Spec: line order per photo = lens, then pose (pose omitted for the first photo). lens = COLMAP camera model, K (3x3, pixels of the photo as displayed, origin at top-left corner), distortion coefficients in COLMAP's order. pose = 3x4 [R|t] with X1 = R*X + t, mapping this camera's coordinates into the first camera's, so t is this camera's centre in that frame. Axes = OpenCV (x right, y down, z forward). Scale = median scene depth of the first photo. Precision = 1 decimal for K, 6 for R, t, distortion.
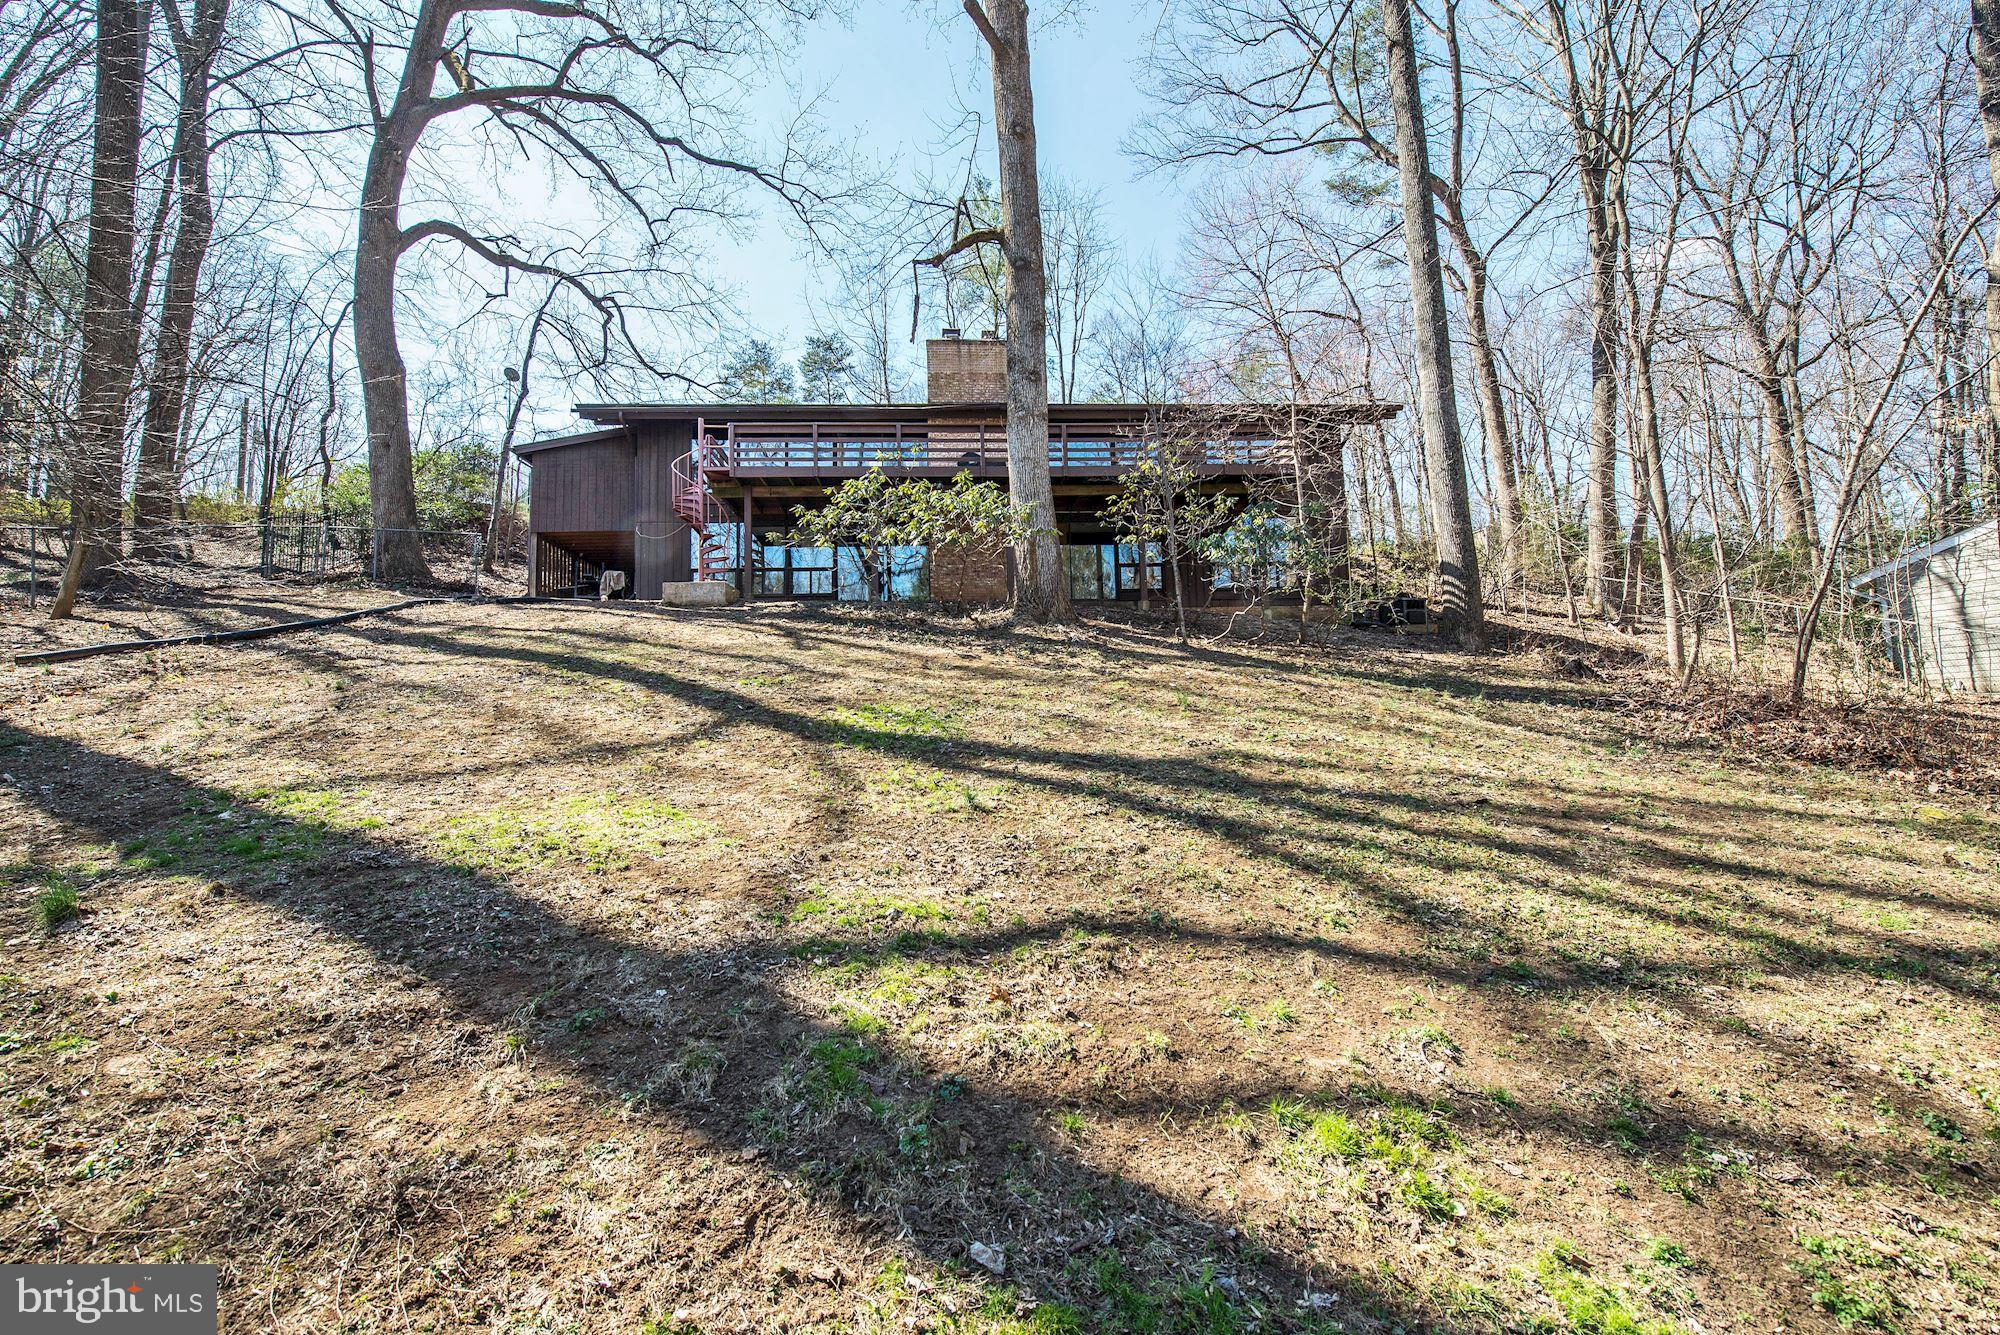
lens RADIAL K [[859.7, 0, 992.6], [0, 859.7, 665.2], [0, 0, 1]] dist [0.000201, -0.000456]
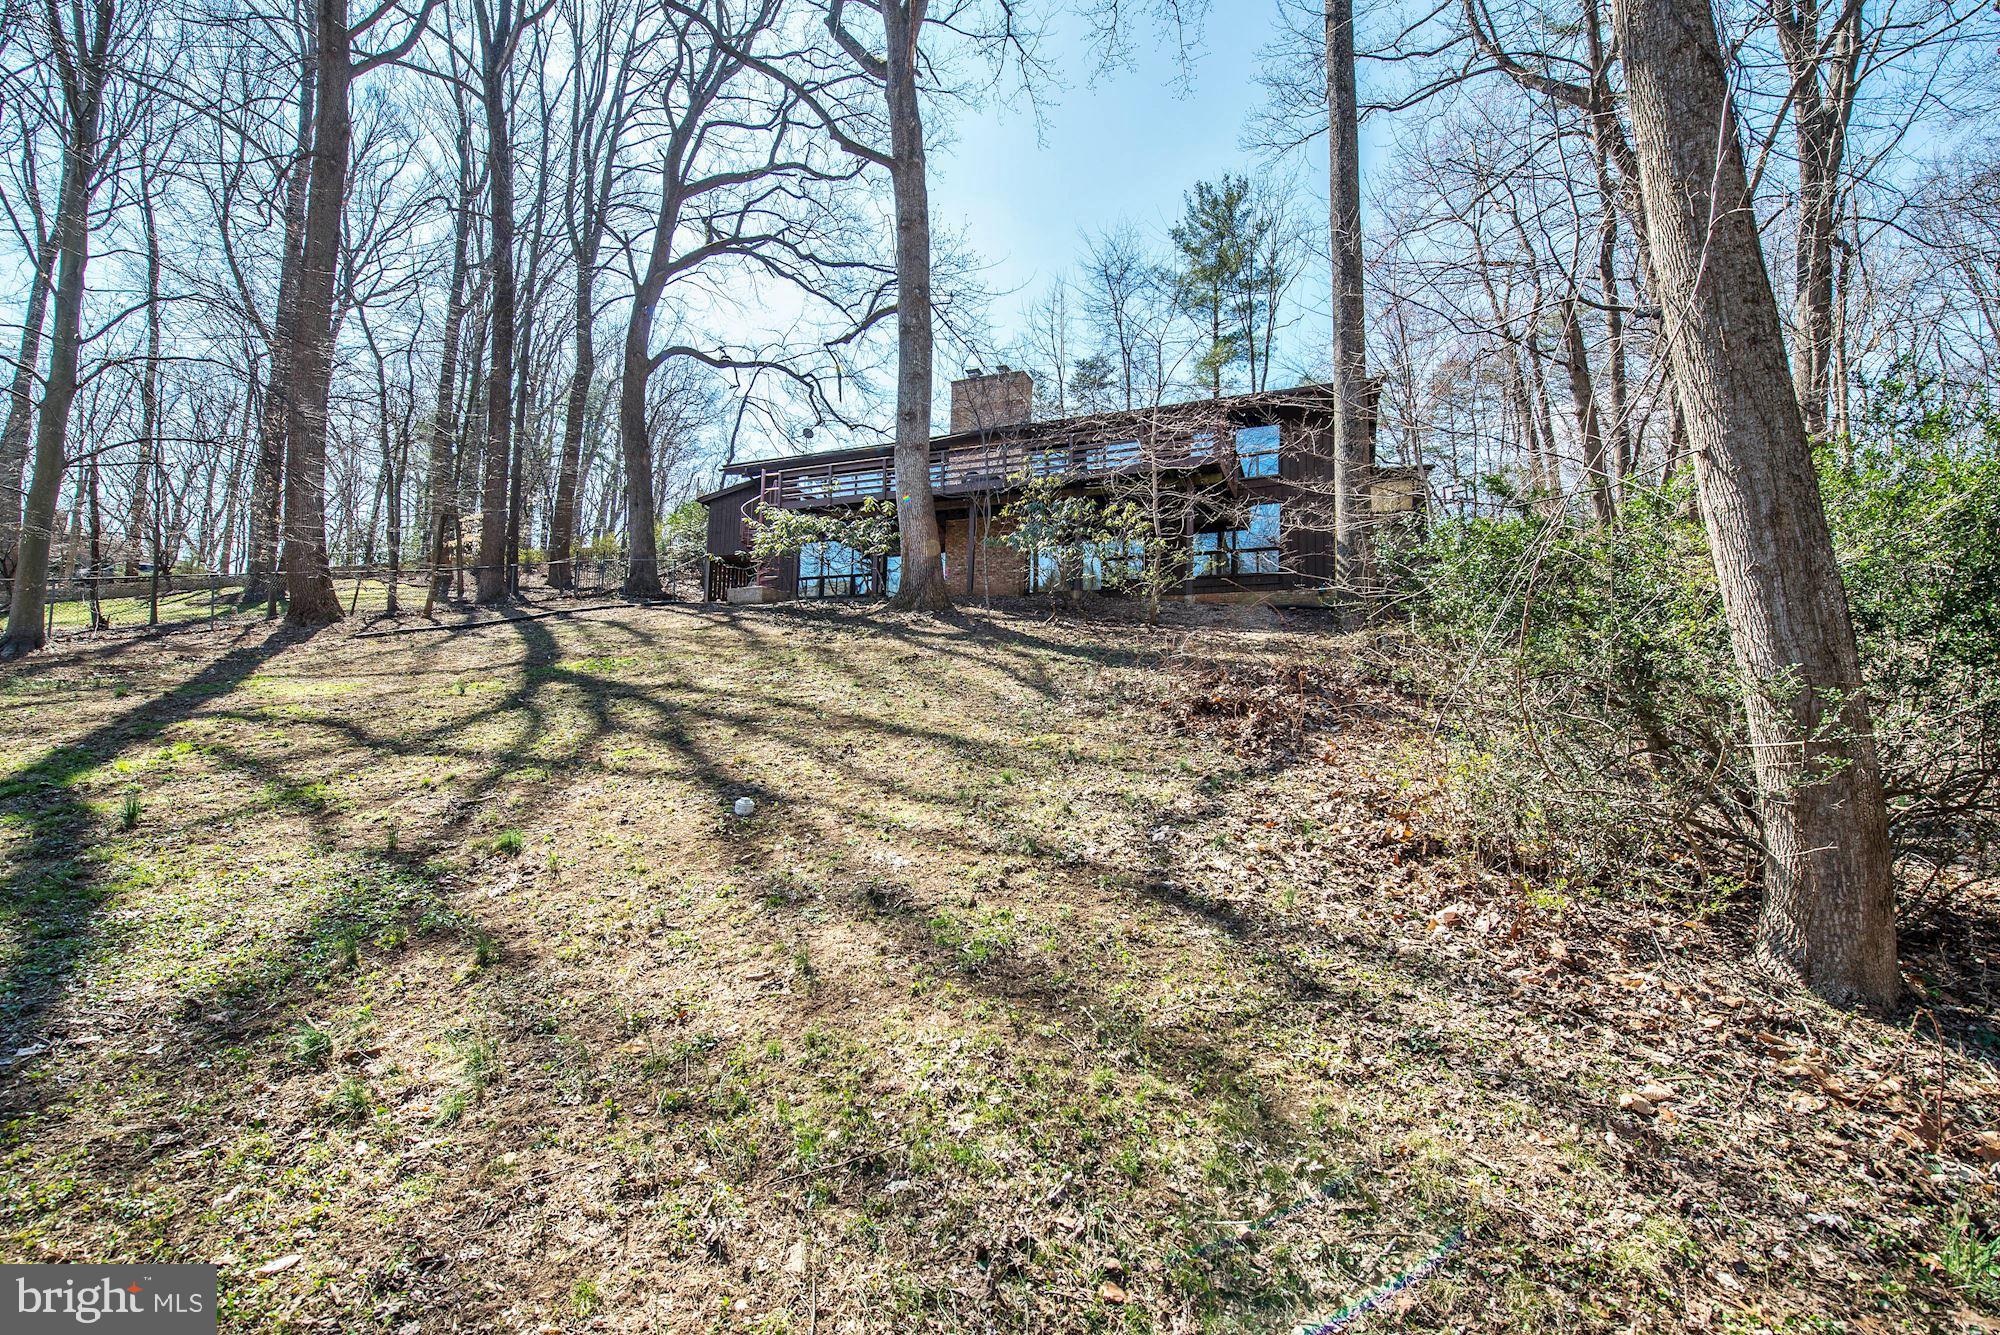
lens RADIAL K [[859.7, 0, 992.6], [0, 859.7, 665.2], [0, 0, 1]] dist [0.000201, -0.000456]
pose [[0.890300, 0.004642, -0.455351, 0.512824], [-0.004450, 0.999989, 0.001493, 0.016644], [0.455353, 0.000696, 0.890311, -0.044993]]
